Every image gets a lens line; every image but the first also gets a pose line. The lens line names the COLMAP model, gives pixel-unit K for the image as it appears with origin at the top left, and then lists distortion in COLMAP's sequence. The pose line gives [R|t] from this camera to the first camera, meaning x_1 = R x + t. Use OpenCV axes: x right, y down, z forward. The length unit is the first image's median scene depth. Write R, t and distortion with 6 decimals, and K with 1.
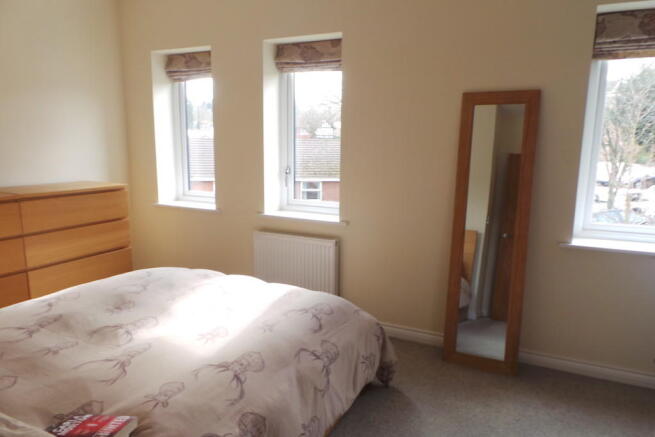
lens RADIAL K [[444.8, 0, 327.5], [0, 444.8, 218.5], [0, 0, 1]] dist [0.001189, 0.000944]
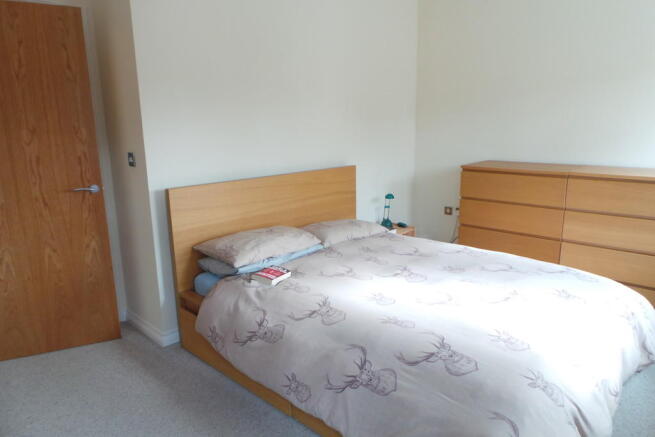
lens RADIAL K [[444.8, 0, 327.5], [0, 444.8, 218.5], [0, 0, 1]] dist [0.001189, 0.000944]
pose [[-0.284617, 0.202525, -0.937004, 0.766982], [-0.152850, 0.955338, 0.252916, -0.188879], [0.946377, 0.215205, -0.240950, 1.068970]]
